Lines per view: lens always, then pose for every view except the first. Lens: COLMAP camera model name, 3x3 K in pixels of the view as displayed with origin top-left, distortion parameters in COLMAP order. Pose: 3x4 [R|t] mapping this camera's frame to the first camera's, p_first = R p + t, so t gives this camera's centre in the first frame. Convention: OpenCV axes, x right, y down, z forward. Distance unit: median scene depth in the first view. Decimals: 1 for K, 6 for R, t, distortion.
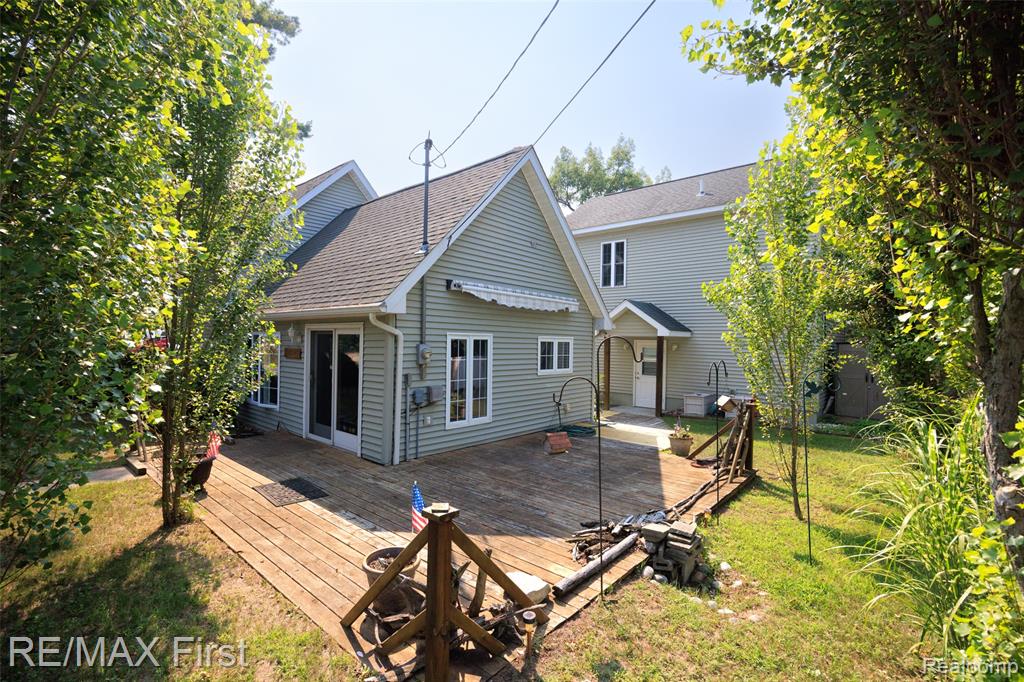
lens RADIAL K [[458.5, 0, 516.7], [0, 458.5, 340.8], [0, 0, 1]] dist [-0.001164, -0.000032]
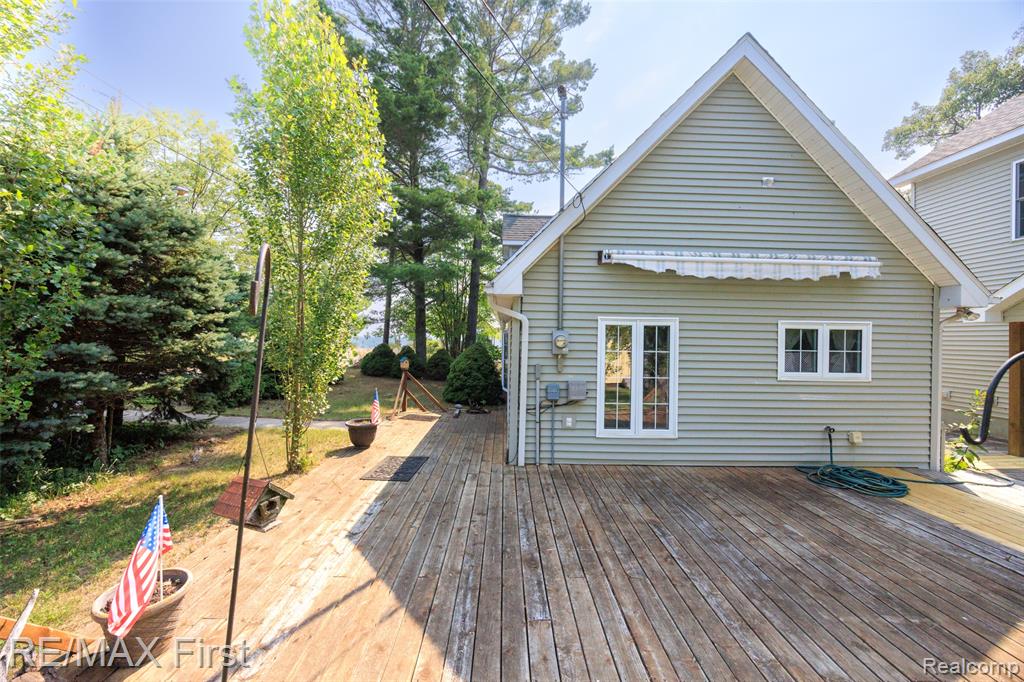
lens RADIAL K [[388.6, 0, 511.2], [0, 388.6, 338.9], [0, 0, 1]] dist [-0.002824, 0.000316]
pose [[0.665729, -0.006061, -0.746169, 0.254342], [-0.001515, 0.999954, -0.009475, 0.027423], [0.746192, 0.007438, 0.665689, 0.427425]]
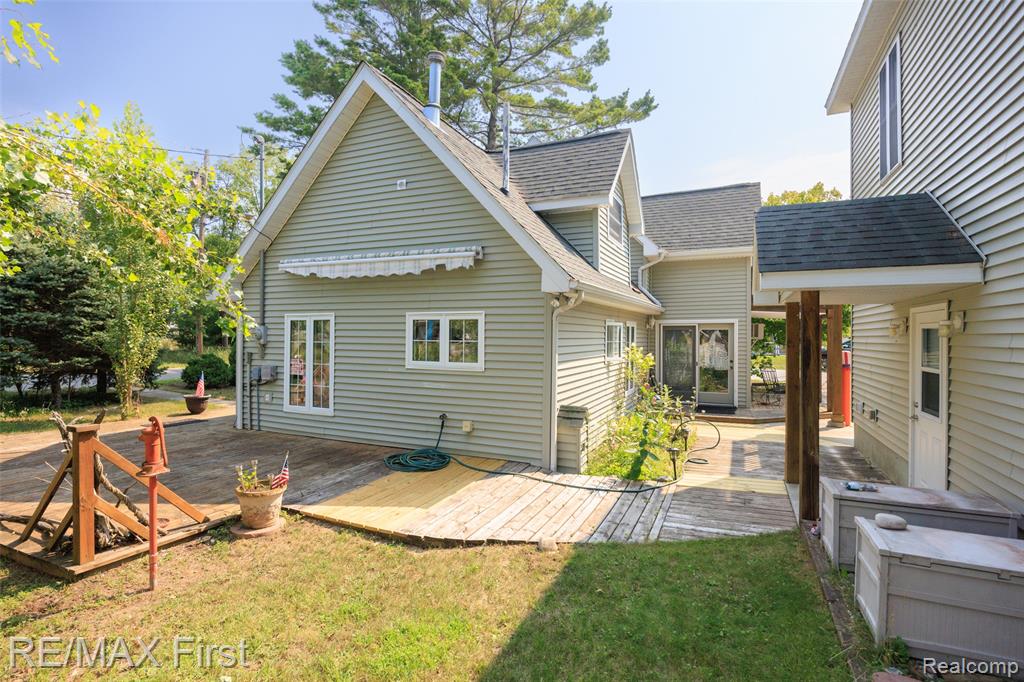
lens RADIAL K [[501.3, 0, 513.3], [0, 501.3, 339.0], [0, 0, 1]] dist [-0.013135, 0.001079]
pose [[0.279932, -0.010660, -0.959961, 1.022871], [0.001695, 0.999942, -0.010610, 0.048264], [0.960018, 0.001343, 0.279934, 1.162936]]
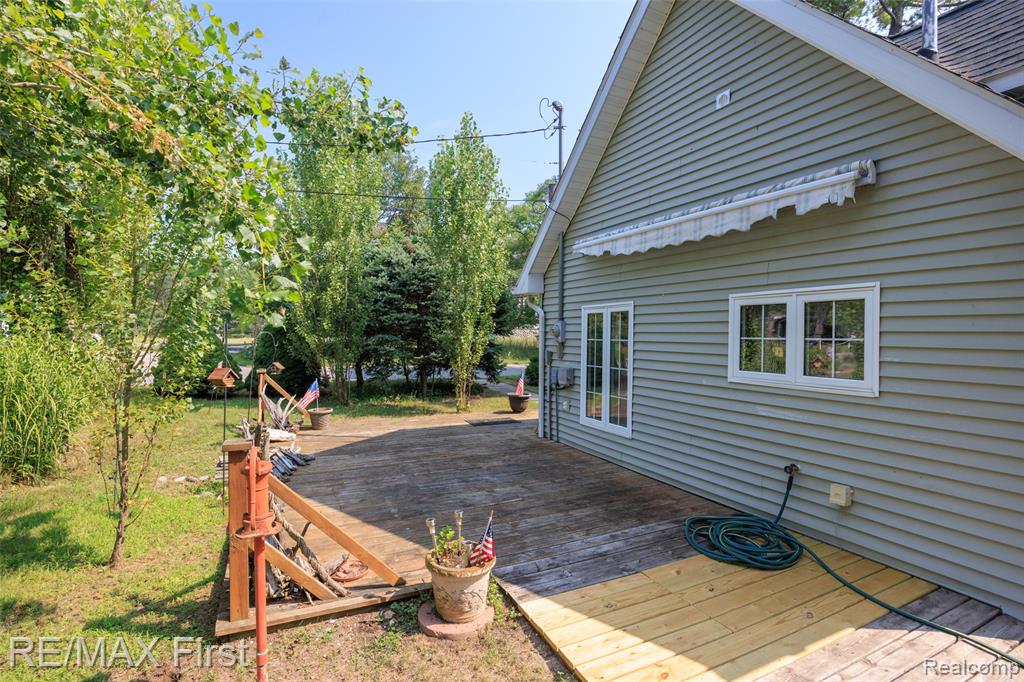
lens RADIAL K [[501.3, 0, 510.4], [0, 501.3, 336.8], [0, 0, 1]] dist [-0.013135, 0.001079]
pose [[-0.401069, -0.015514, -0.915916, 0.719323], [-0.010699, 0.999868, -0.012251, 0.049298], [0.915985, 0.004886, -0.401182, 1.233924]]
